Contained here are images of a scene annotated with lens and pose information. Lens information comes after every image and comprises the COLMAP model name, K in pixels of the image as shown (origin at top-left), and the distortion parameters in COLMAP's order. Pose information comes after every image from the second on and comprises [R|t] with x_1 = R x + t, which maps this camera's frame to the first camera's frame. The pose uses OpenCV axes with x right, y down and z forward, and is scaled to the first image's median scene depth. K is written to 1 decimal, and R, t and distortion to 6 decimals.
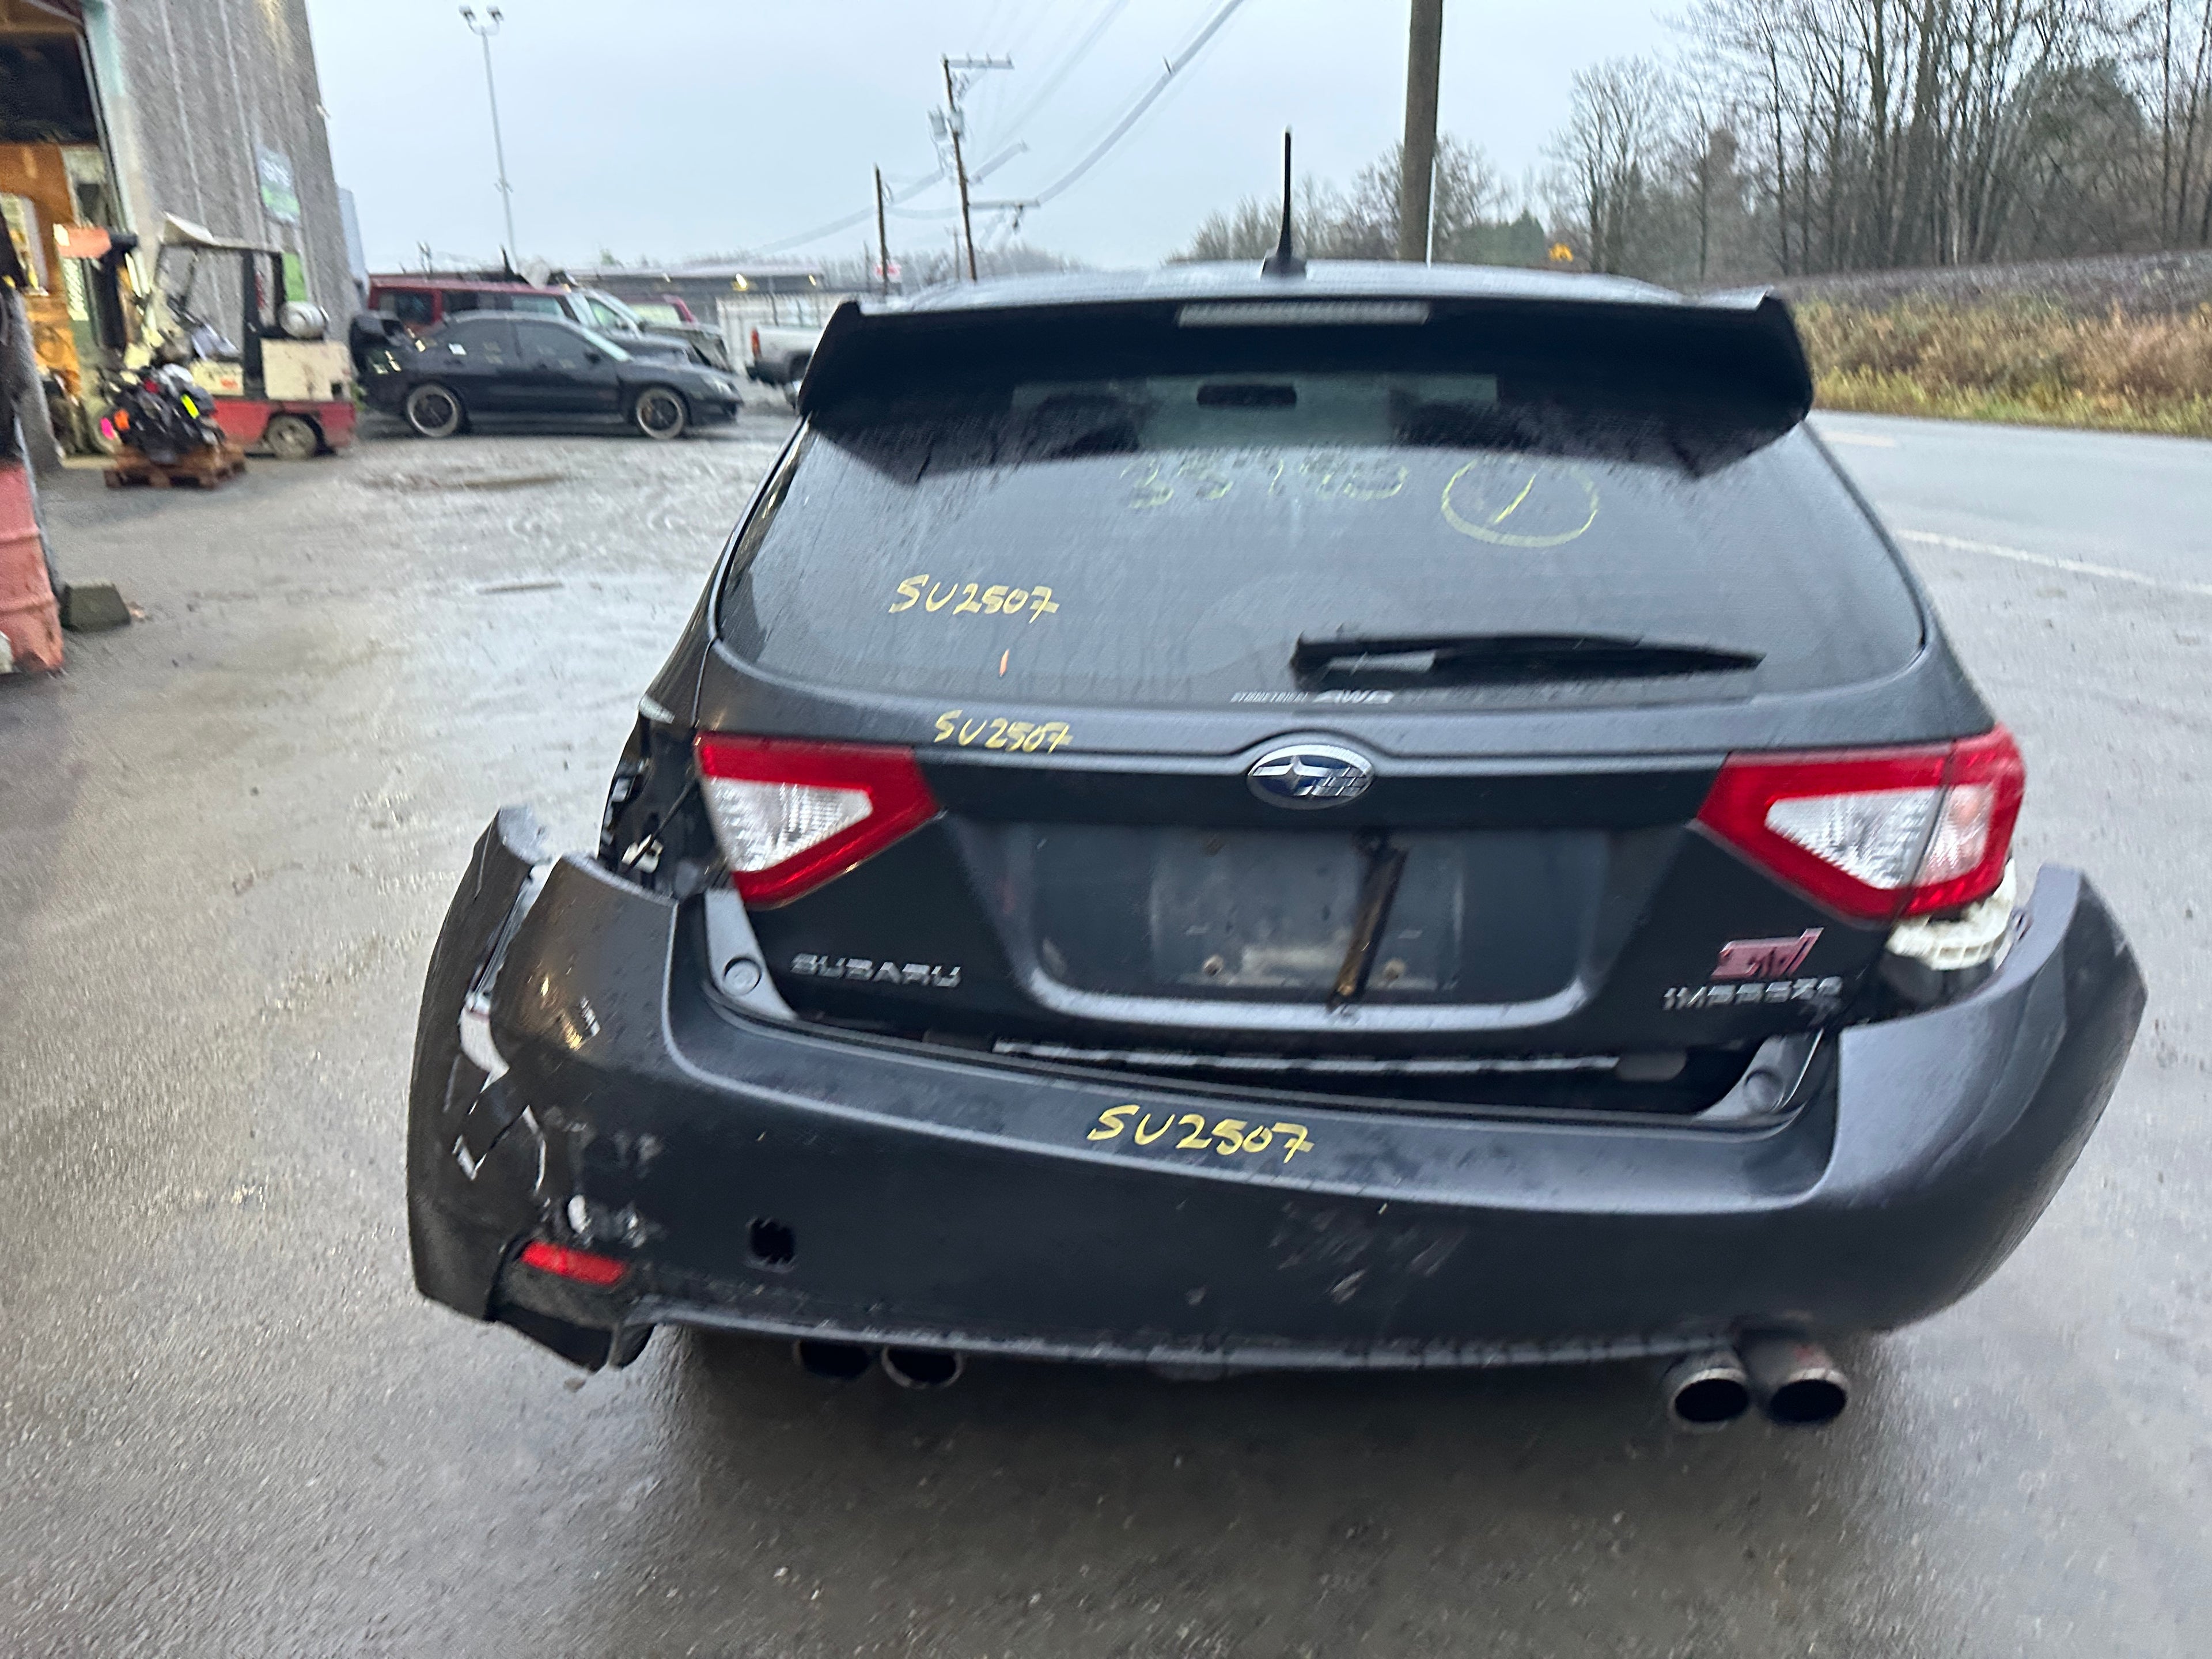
lens RADIAL K [[1571.0, 0, 1116.7], [0, 1571.0, 823.2], [0, 0, 1]] dist [0.029327, -0.036386]
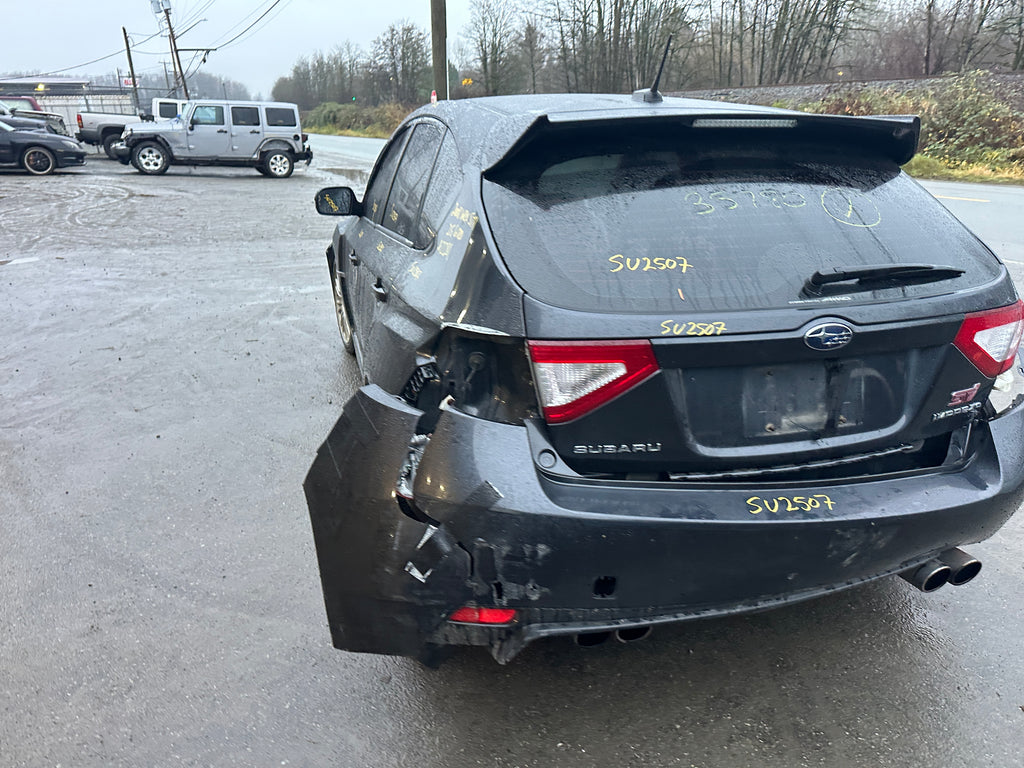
lens RADIAL K [[727.3, 0, 513.0], [0, 727.3, 387.8], [0, 0, 1]] dist [0.029327, -0.036386]
pose [[0.947955, -0.102664, 0.301398, -0.058863], [0.086711, 0.994053, 0.065879, -0.006248], [-0.306369, -0.036315, 0.951220, 0.014911]]
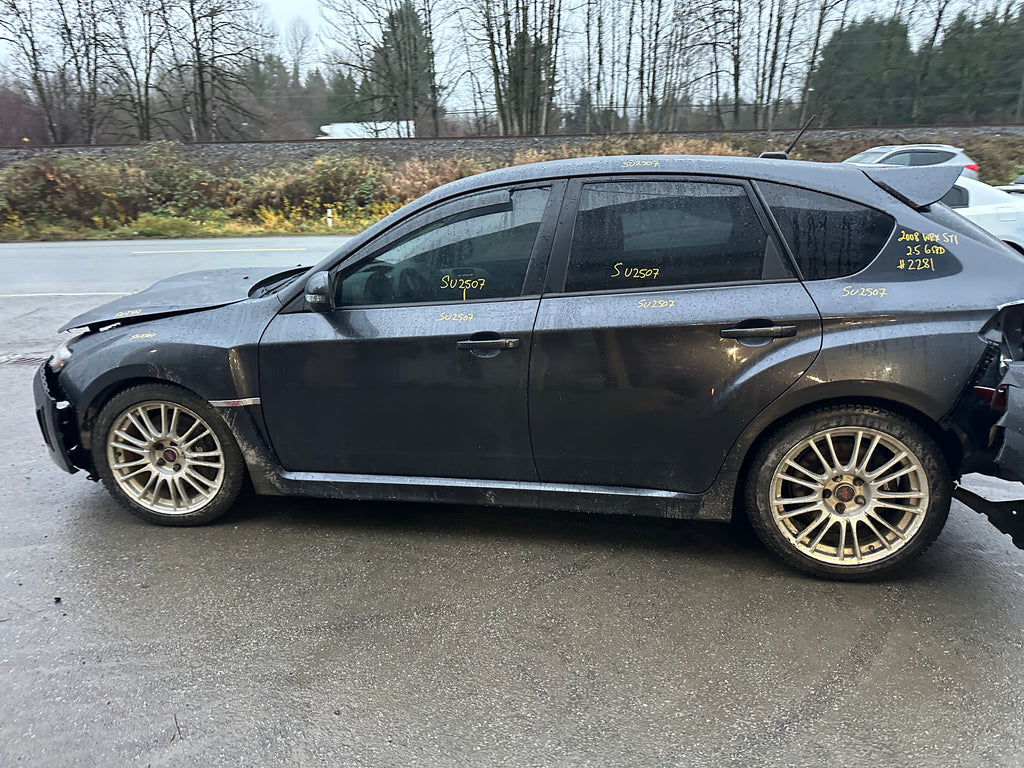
lens RADIAL K [[727.3, 0, 516.2], [0, 727.3, 387.9], [0, 0, 1]] dist [0.029327, -0.036386]
pose [[0.146203, -0.271502, 0.951268, -0.198807], [0.311425, 0.925341, 0.216239, -0.057667], [-0.938957, 0.264634, 0.219840, 0.184473]]
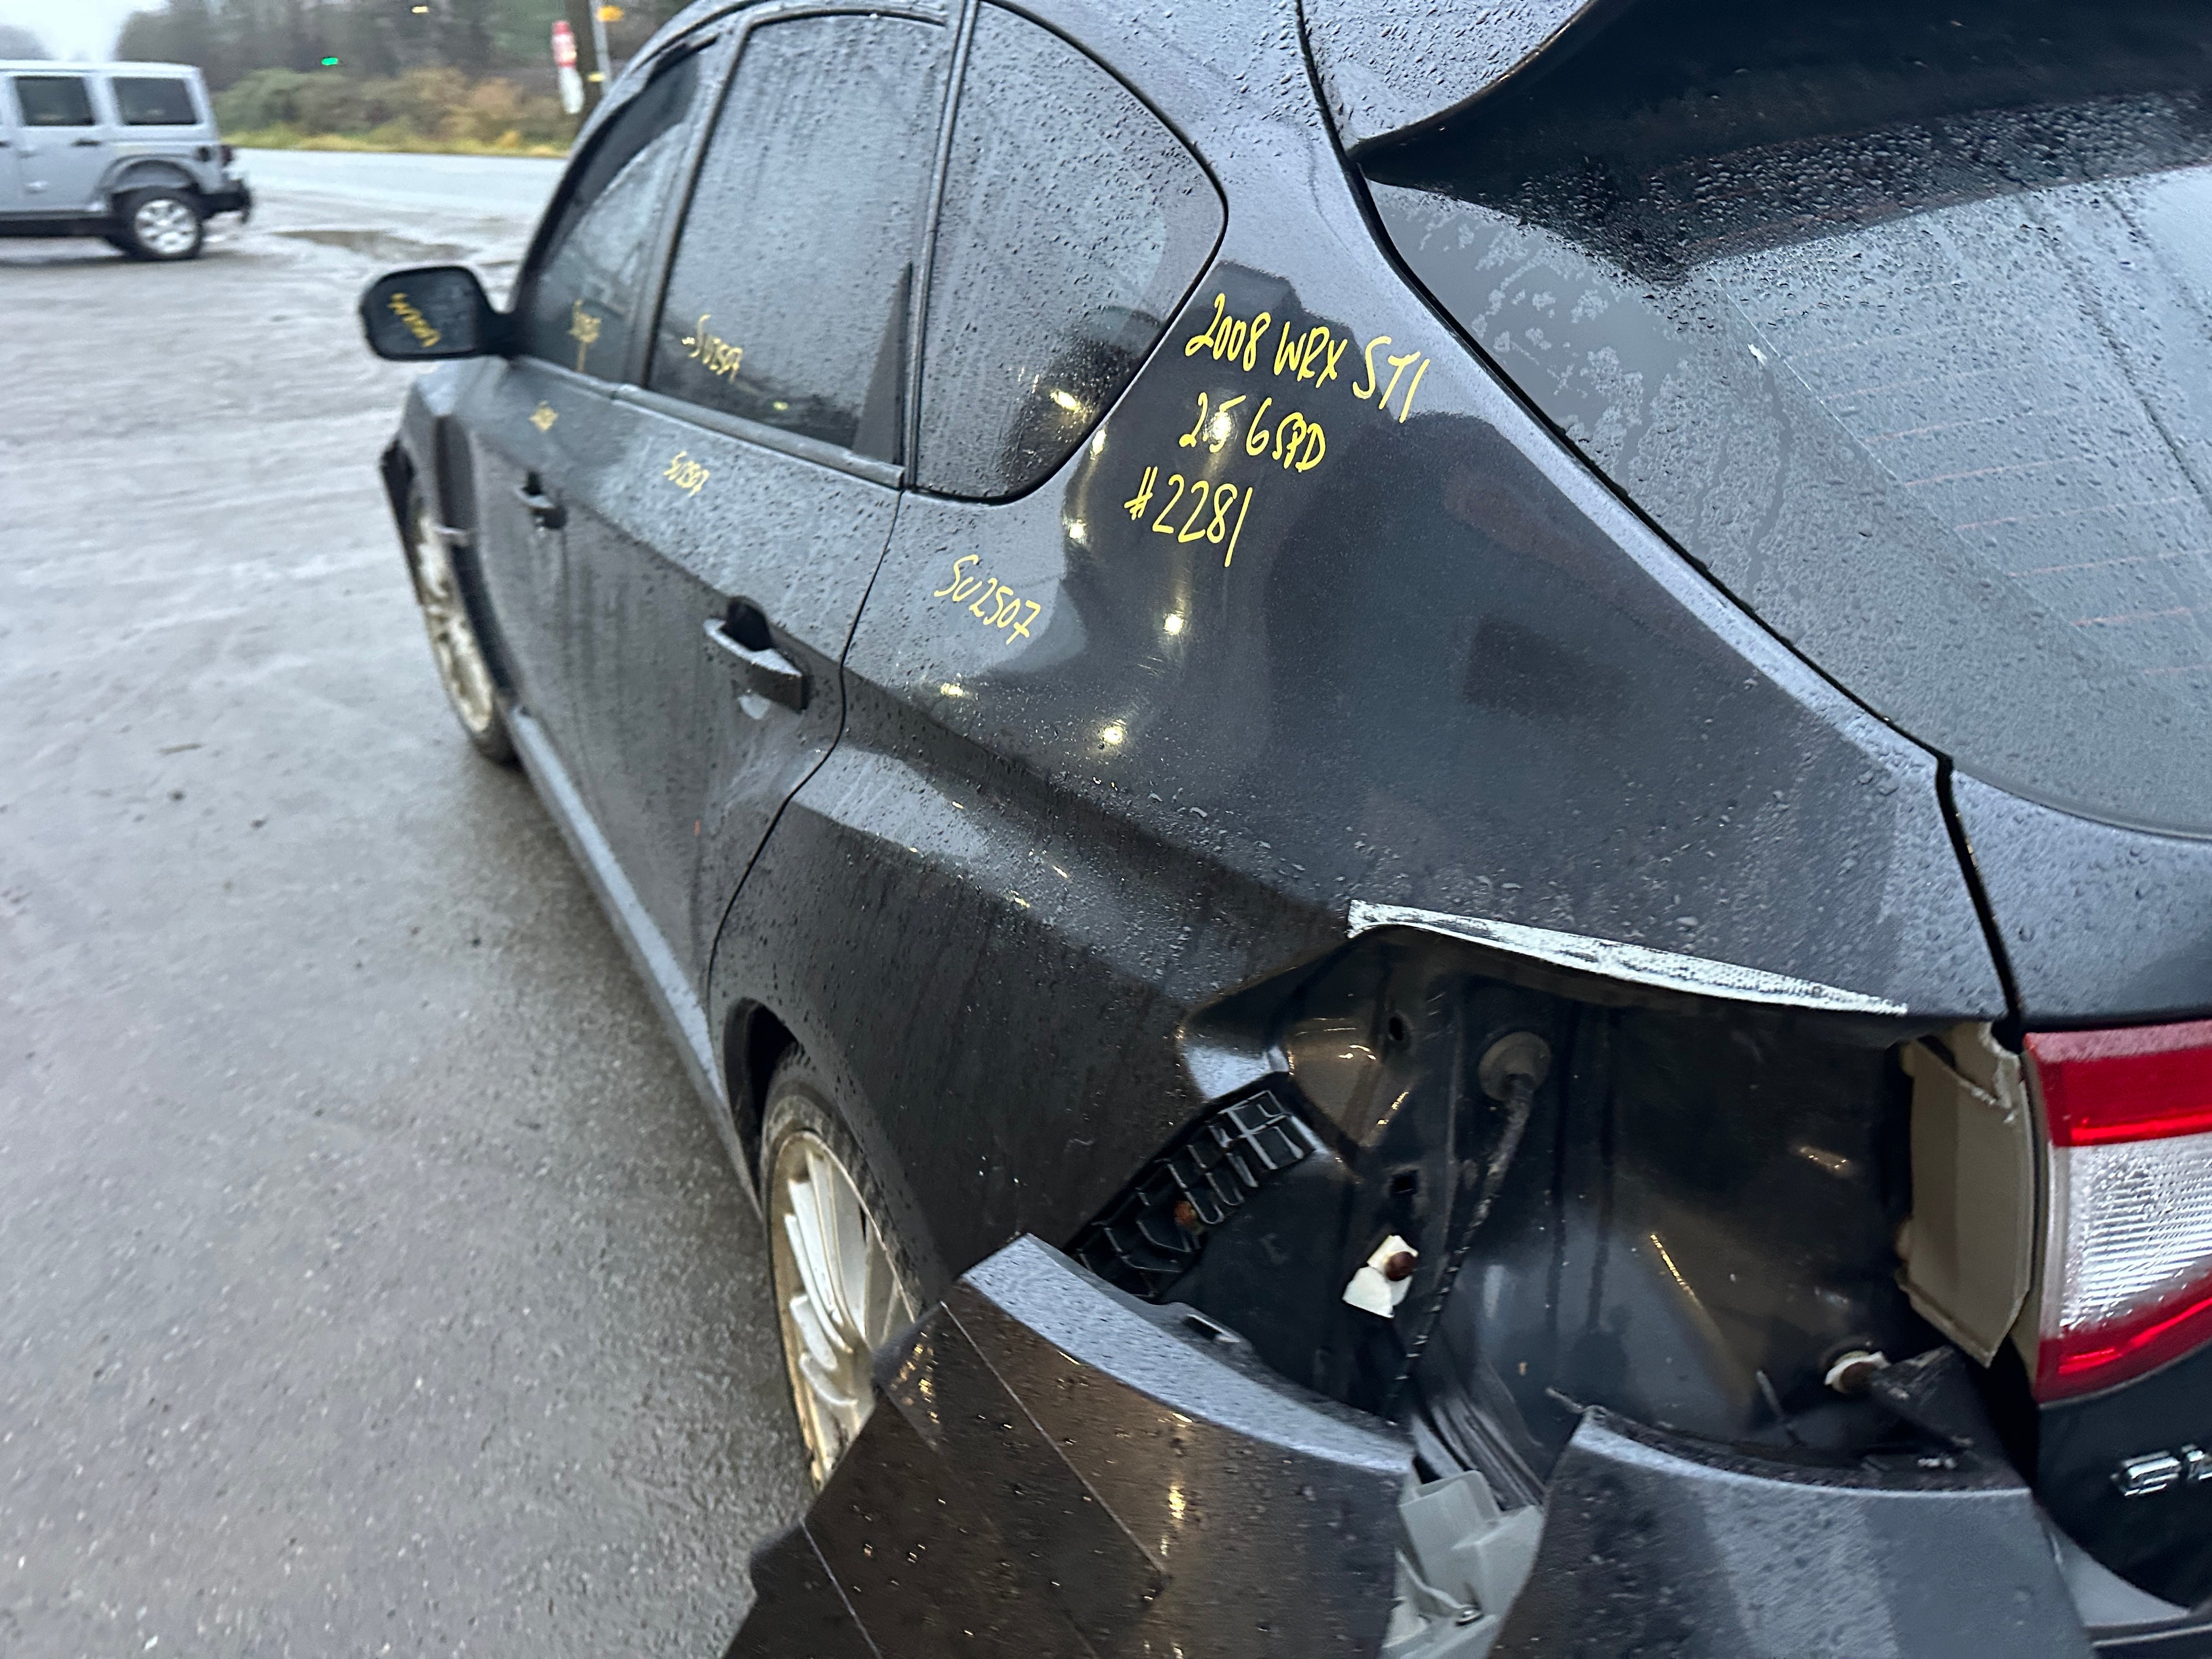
lens RADIAL K [[1571.0, 0, 1109.2], [0, 1571.0, 825.8], [0, 0, 1]] dist [0.029327, -0.036386]
pose [[0.856321, -0.225325, 0.464697, -0.062524], [0.164915, 0.971996, 0.167410, -0.020715], [-0.489405, -0.066721, 0.869500, 0.083696]]
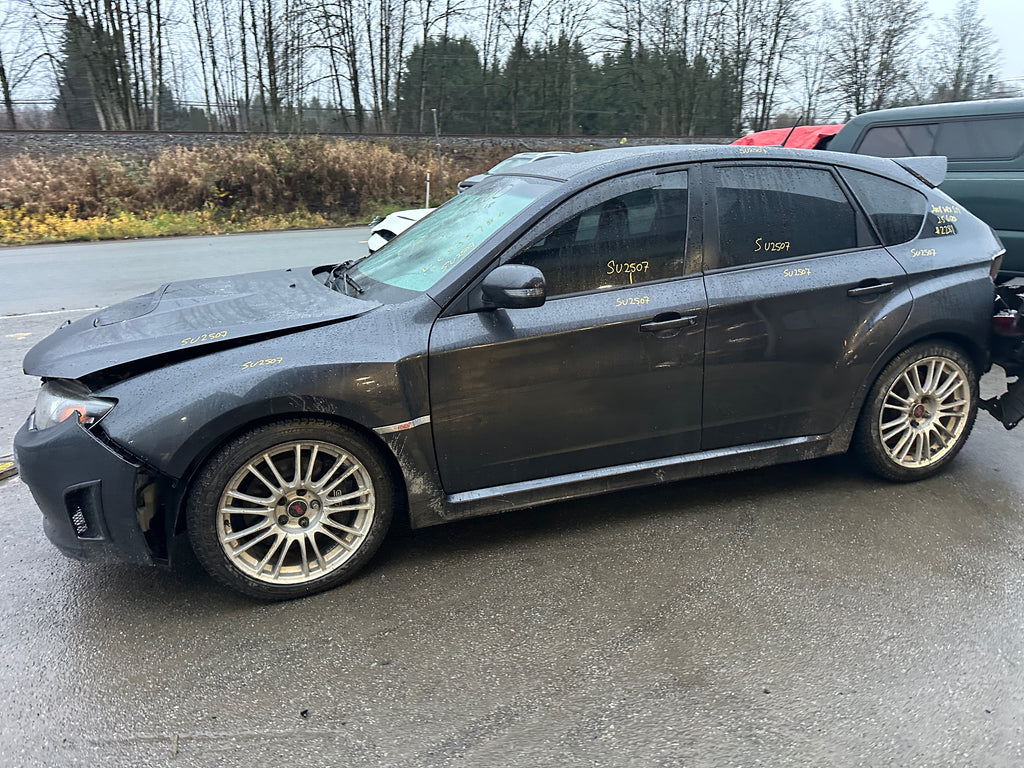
lens RADIAL K [[727.3, 0, 518.6], [0, 727.3, 383.2], [0, 0, 1]] dist [0.029327, -0.036386]
pose [[-0.373267, -0.244165, 0.895017, -0.181258], [0.294328, 0.883738, 0.363838, -0.094009], [-0.879797, 0.399237, -0.258006, 0.307861]]
